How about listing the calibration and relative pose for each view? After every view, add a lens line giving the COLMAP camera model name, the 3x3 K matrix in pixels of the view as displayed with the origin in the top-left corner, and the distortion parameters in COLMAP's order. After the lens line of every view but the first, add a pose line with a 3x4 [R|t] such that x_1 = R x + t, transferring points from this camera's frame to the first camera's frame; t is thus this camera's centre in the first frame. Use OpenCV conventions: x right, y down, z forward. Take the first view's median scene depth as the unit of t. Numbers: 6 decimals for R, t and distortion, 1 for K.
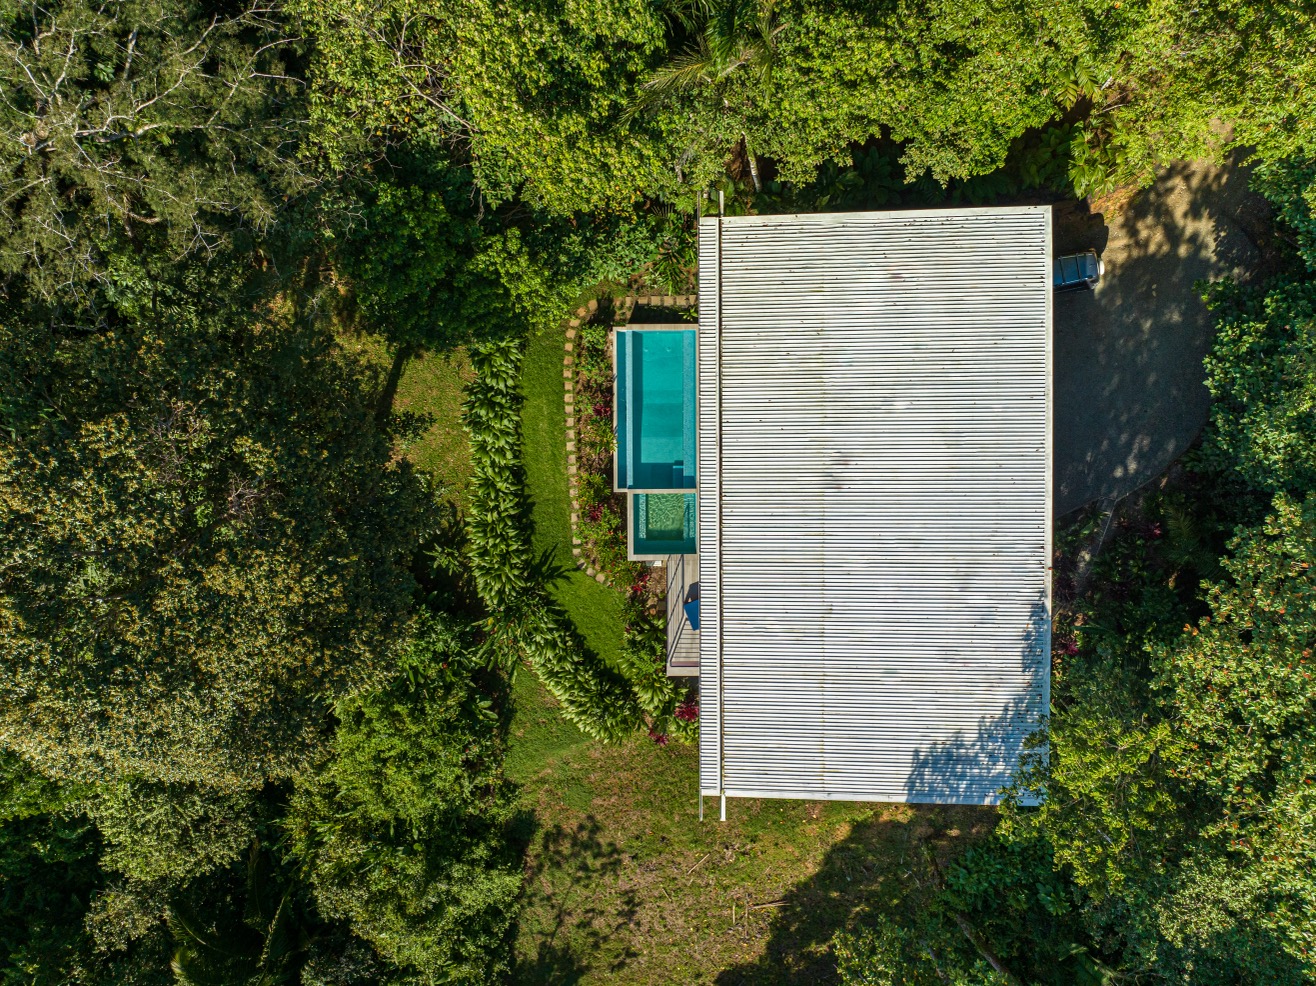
lens RADIAL K [[922.7, 0, 660.4], [0, 922.7, 487.1], [0, 0, 1]] dist [-0.036010, 0.006371]
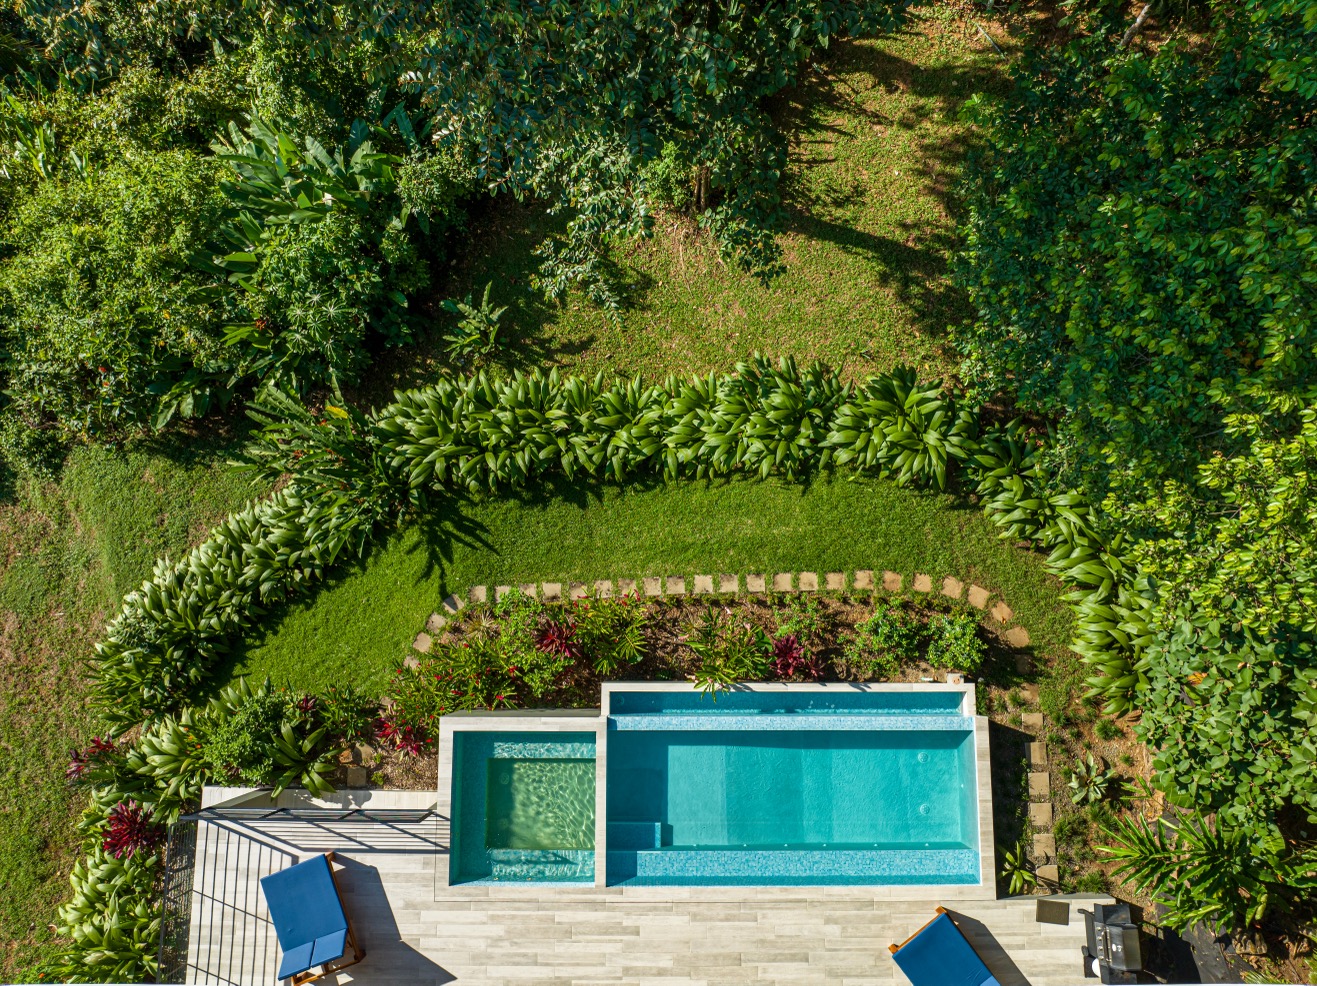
lens RADIAL K [[923.4, 0, 660.9], [0, 923.4, 487.1], [0, 0, 1]] dist [-0.036010, 0.006371]
pose [[-0.006789, 0.984024, -0.177904, -0.062339], [-0.999494, -0.012208, -0.029383, -0.008363], [-0.031085, 0.177614, 0.983609, 0.531765]]
